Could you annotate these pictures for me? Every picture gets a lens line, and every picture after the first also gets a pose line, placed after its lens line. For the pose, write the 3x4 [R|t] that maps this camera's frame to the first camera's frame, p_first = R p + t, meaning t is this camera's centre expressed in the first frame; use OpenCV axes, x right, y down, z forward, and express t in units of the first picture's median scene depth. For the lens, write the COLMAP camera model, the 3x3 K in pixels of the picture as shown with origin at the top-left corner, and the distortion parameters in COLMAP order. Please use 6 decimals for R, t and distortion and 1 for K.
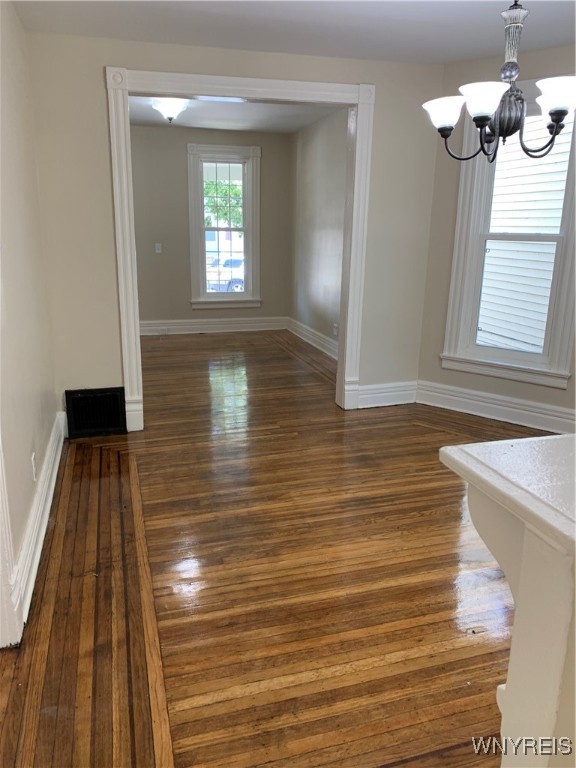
lens RADIAL K [[585.6, 0, 289.8], [0, 585.6, 383.4], [0, 0, 1]] dist [0.038307, -0.029608]
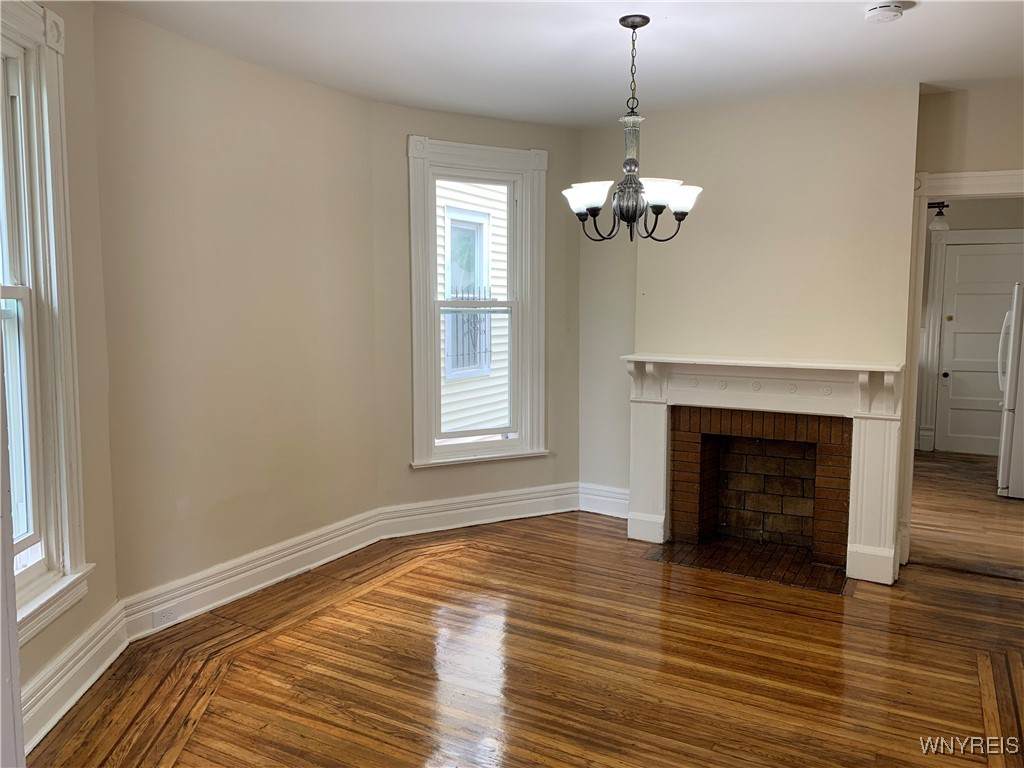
lens RADIAL K [[780.8, 0, 517.3], [0, 780.8, 383.2], [0, 0, 1]] dist [0.038307, -0.029608]
pose [[-0.705183, -0.086027, 0.703787, -0.291679], [0.177973, 0.939356, 0.293148, -0.320333], [-0.686325, 0.331979, -0.647107, 1.163147]]
